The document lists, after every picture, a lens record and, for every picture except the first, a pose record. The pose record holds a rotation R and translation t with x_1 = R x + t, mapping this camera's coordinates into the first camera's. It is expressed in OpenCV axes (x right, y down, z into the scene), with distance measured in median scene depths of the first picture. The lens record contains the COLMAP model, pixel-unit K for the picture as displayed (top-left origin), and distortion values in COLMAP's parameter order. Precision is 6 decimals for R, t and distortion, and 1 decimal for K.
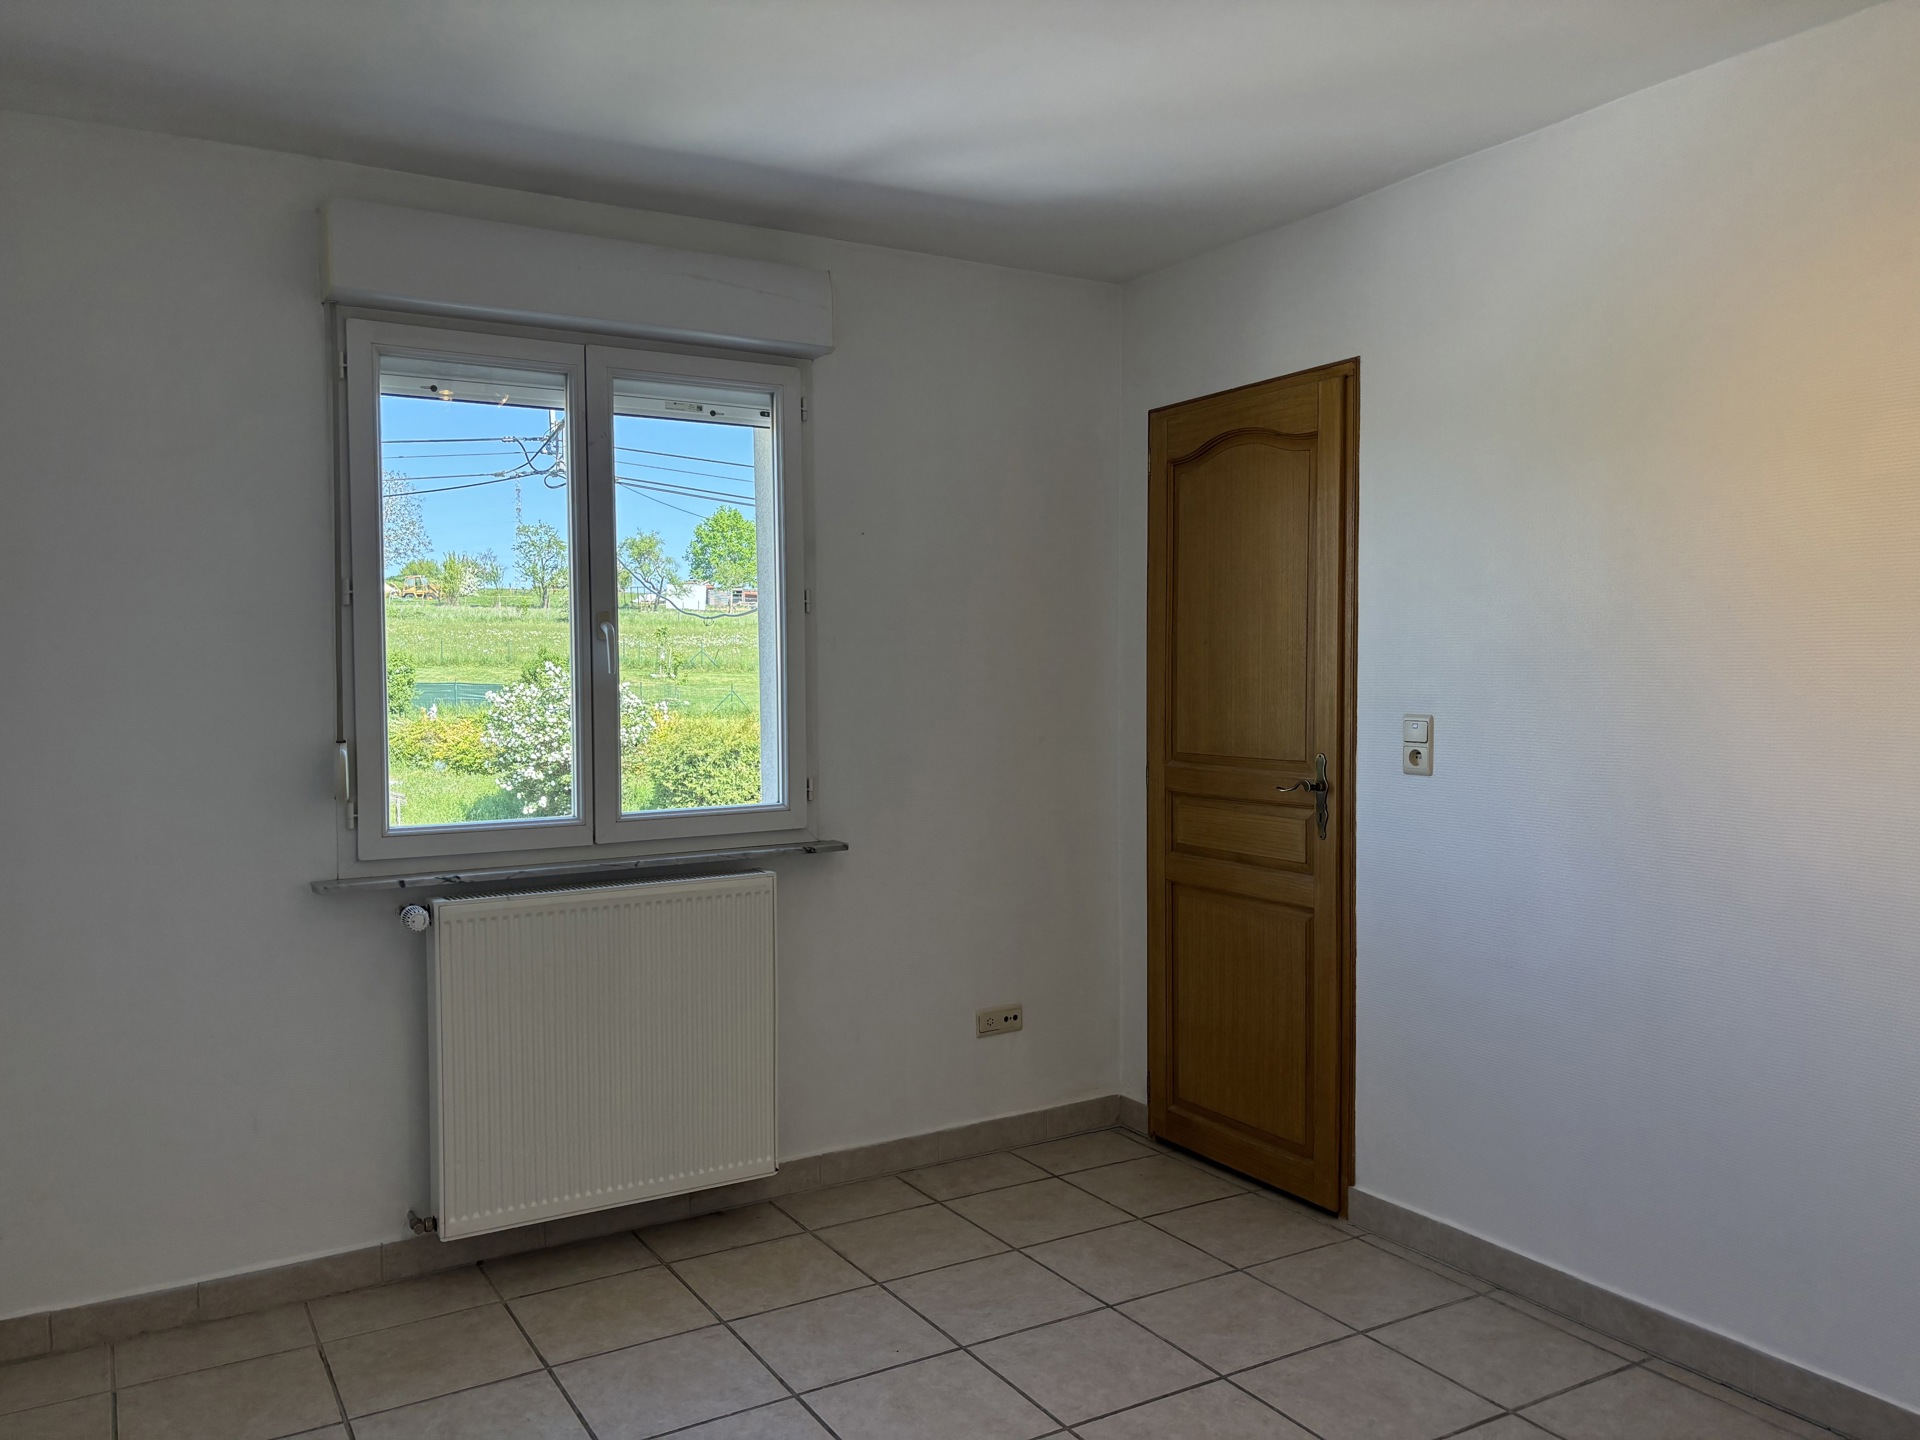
lens RADIAL K [[1443.6, 0, 952.9], [0, 1443.6, 728.1], [0, 0, 1]] dist [0.036213, -0.036595]
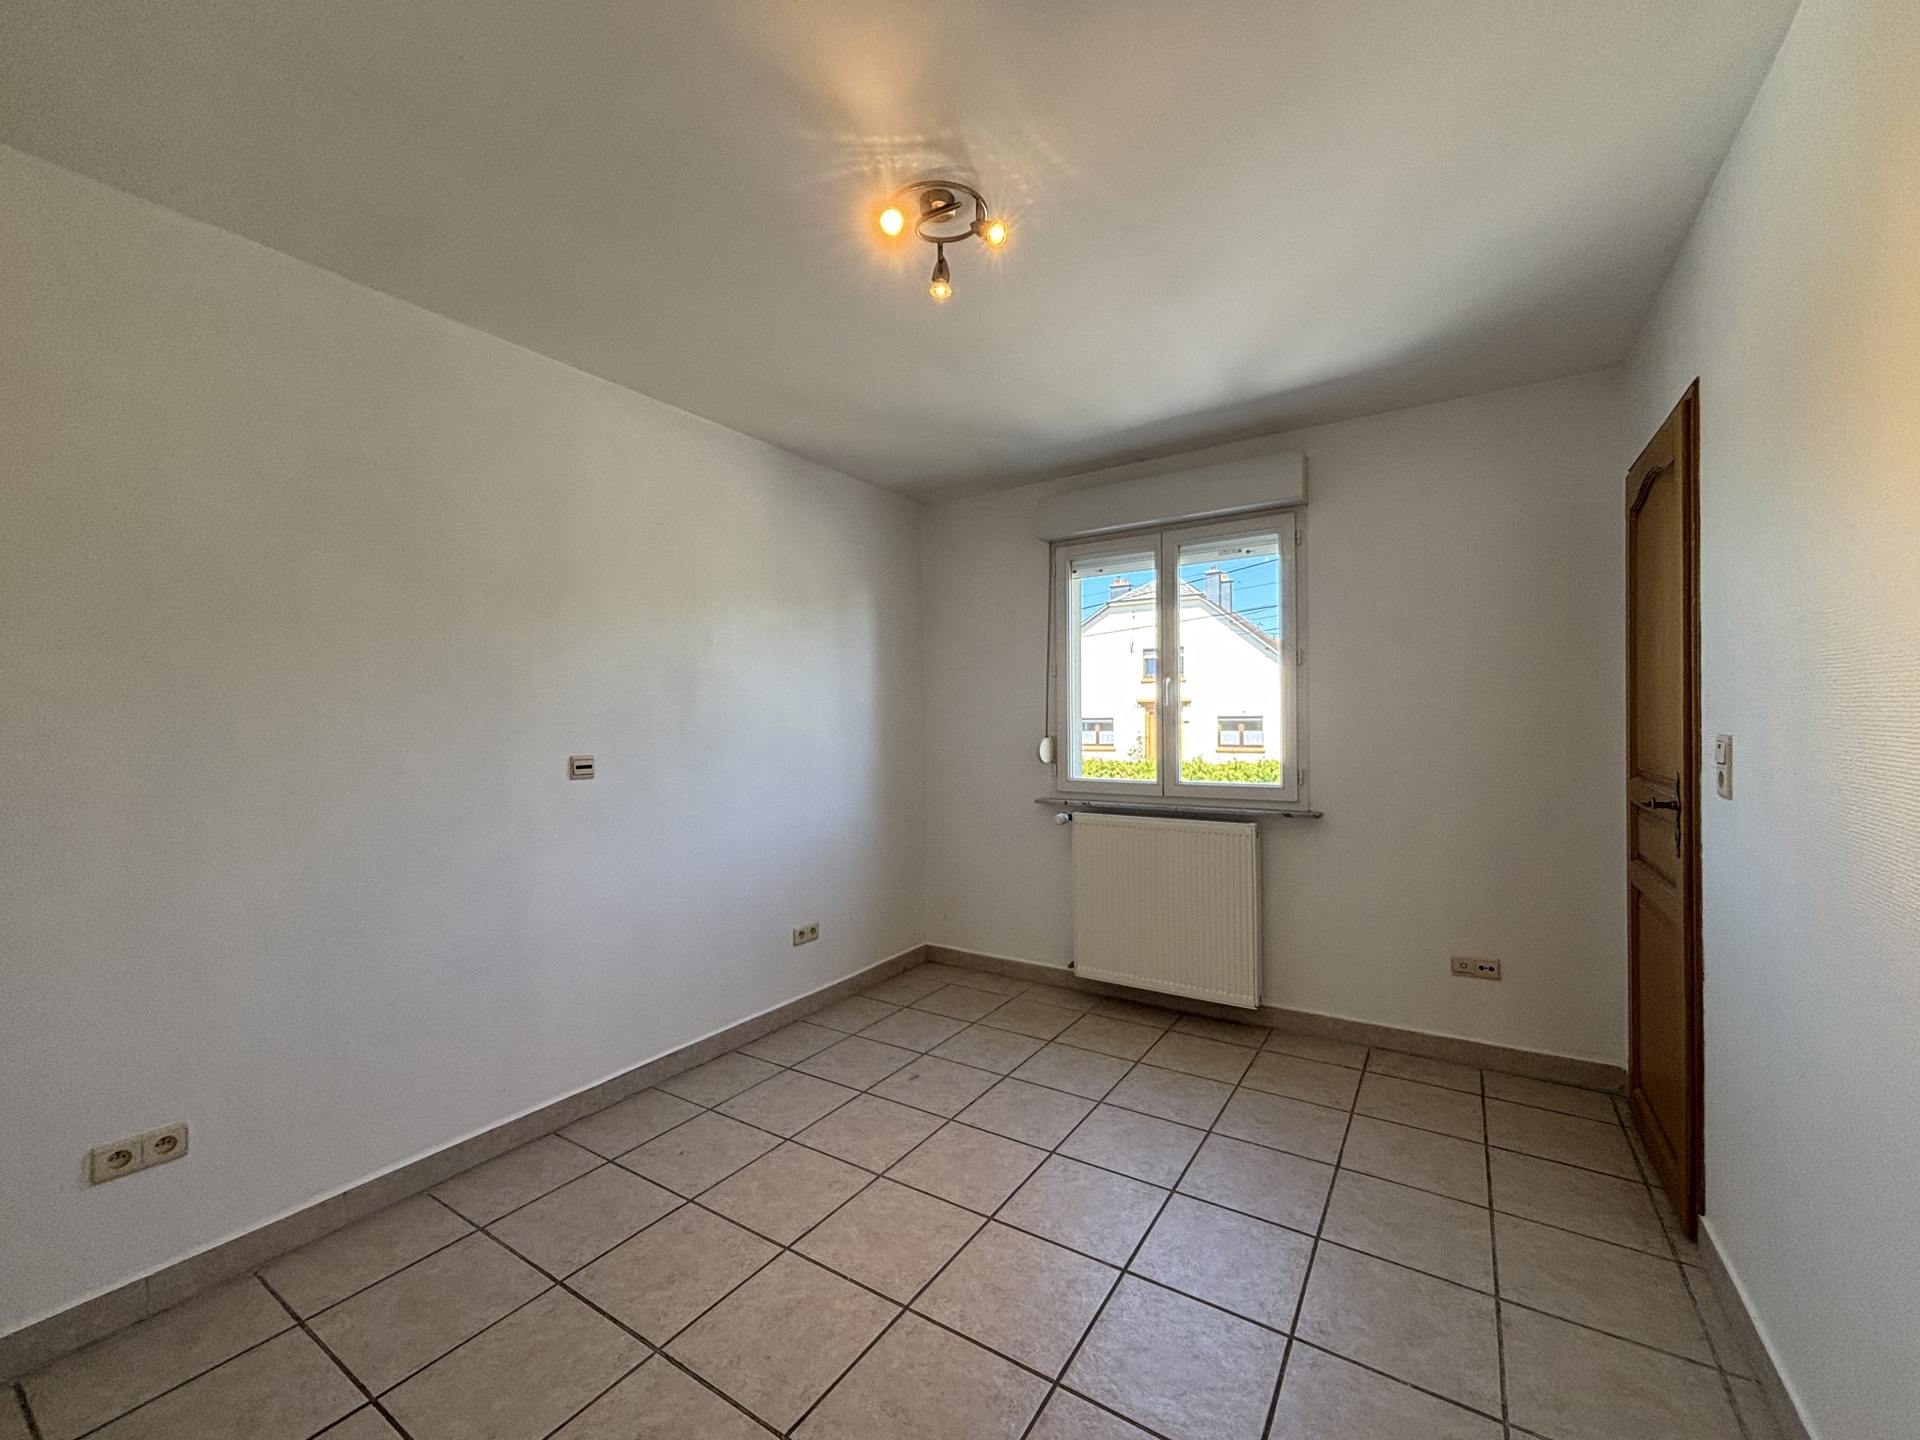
lens RADIAL K [[769.6, 0, 954.4], [0, 769.6, 720.7], [0, 0, 1]] dist [-0.002949, 0.000475]
pose [[0.449478, 0.009438, -0.893242, 0.532238], [-0.025637, 0.999669, -0.002338, -0.008961], [0.892924, 0.023951, 0.449571, 0.314285]]
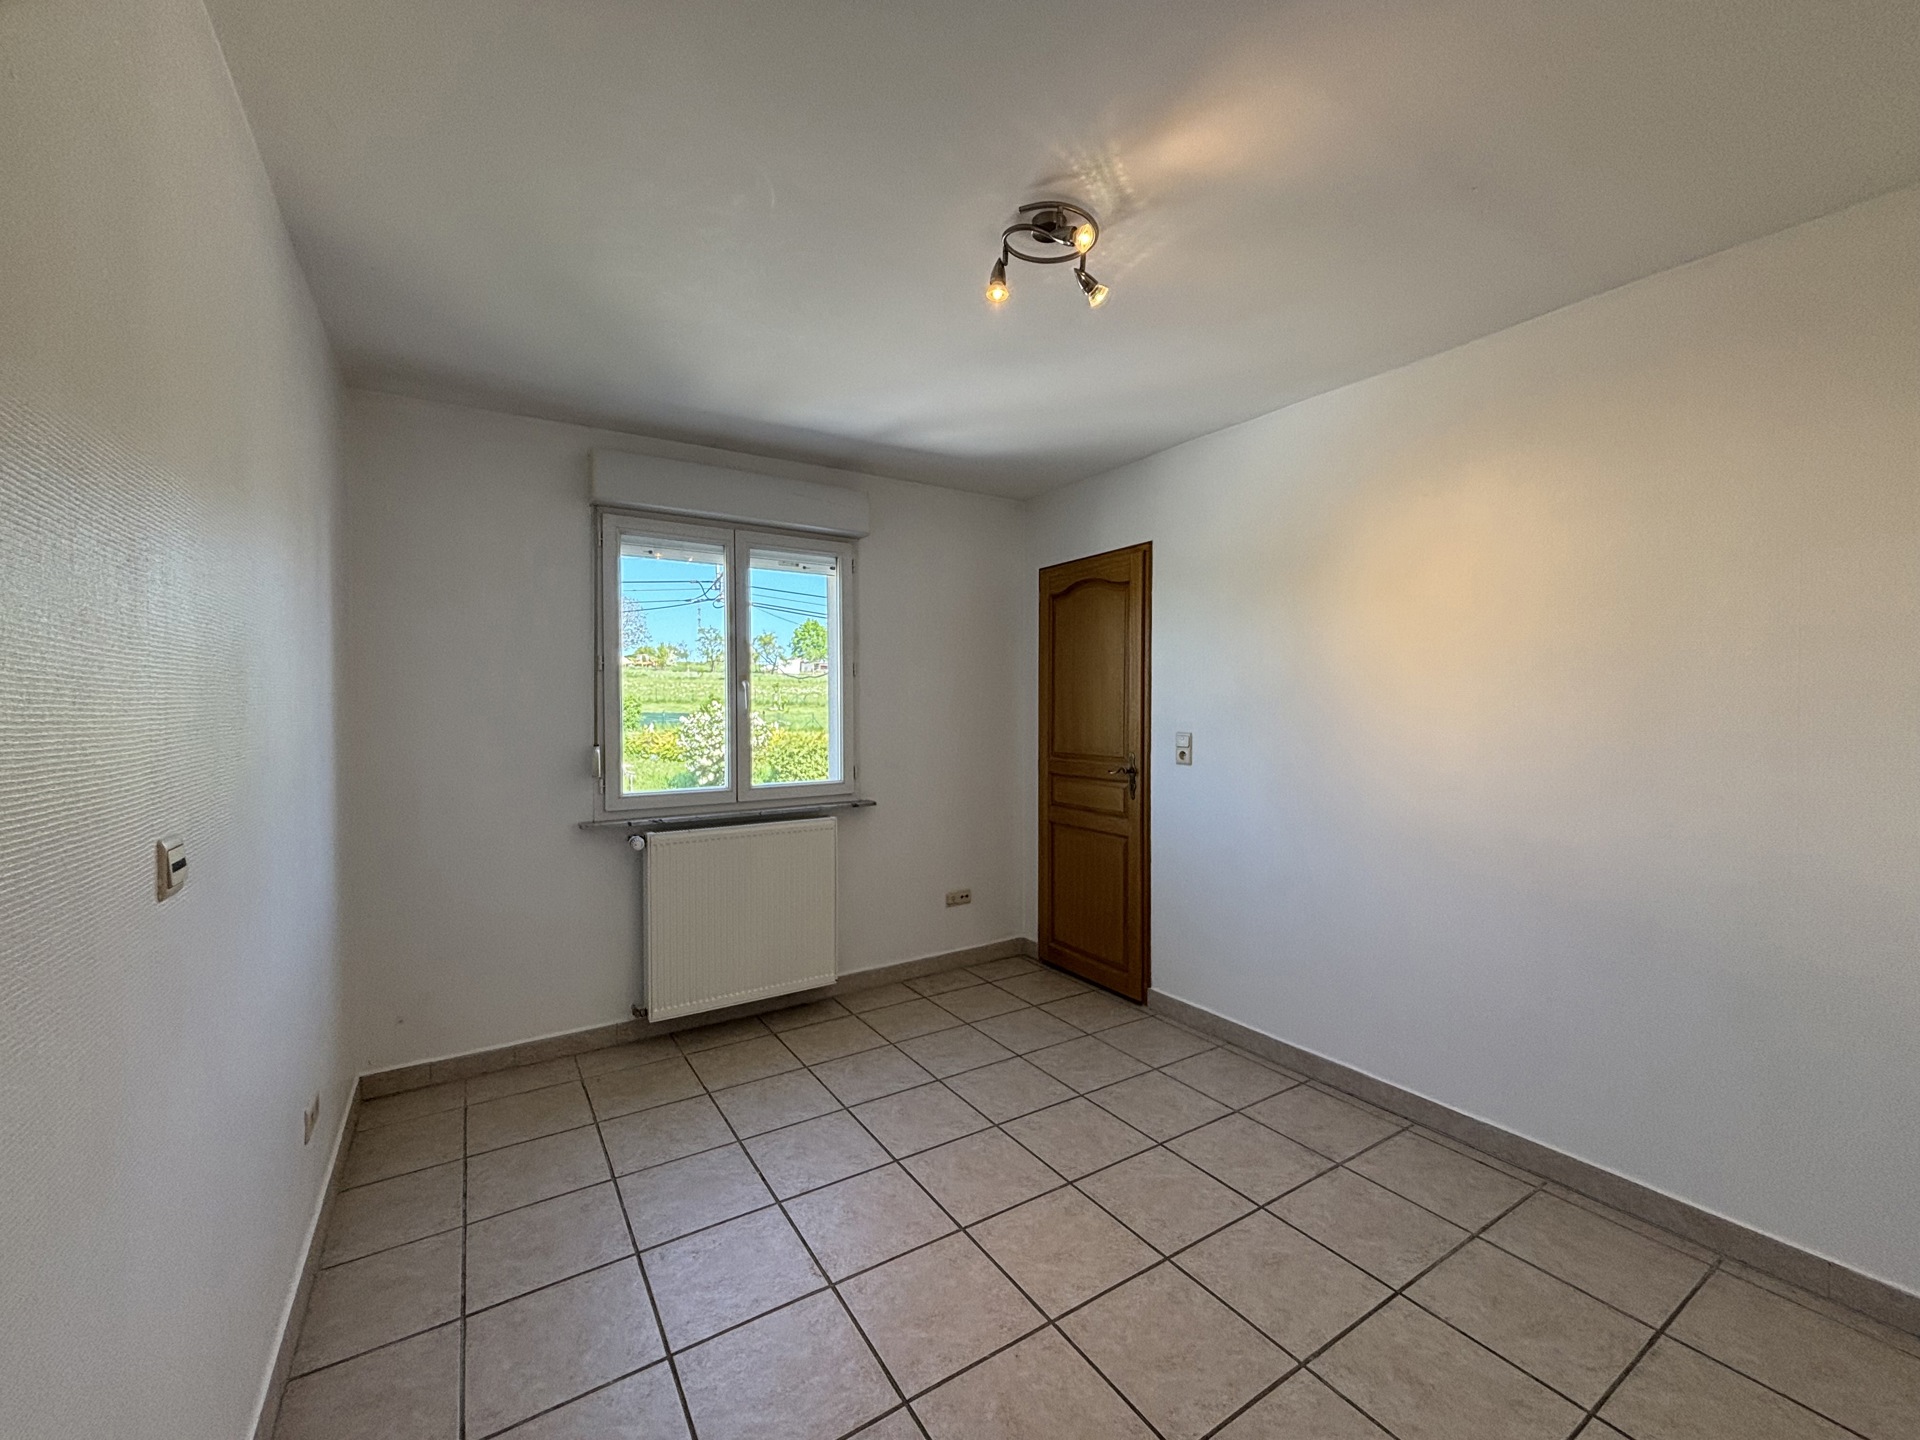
lens RADIAL K [[769.6, 0, 959.6], [0, 769.6, 719.5], [0, 0, 1]] dist [-0.002949, 0.000475]
pose [[0.999348, 0.003608, 0.035925, -0.002520], [-0.002772, 0.999725, -0.023272, -0.001976], [-0.035999, 0.023157, 0.999083, 0.020448]]
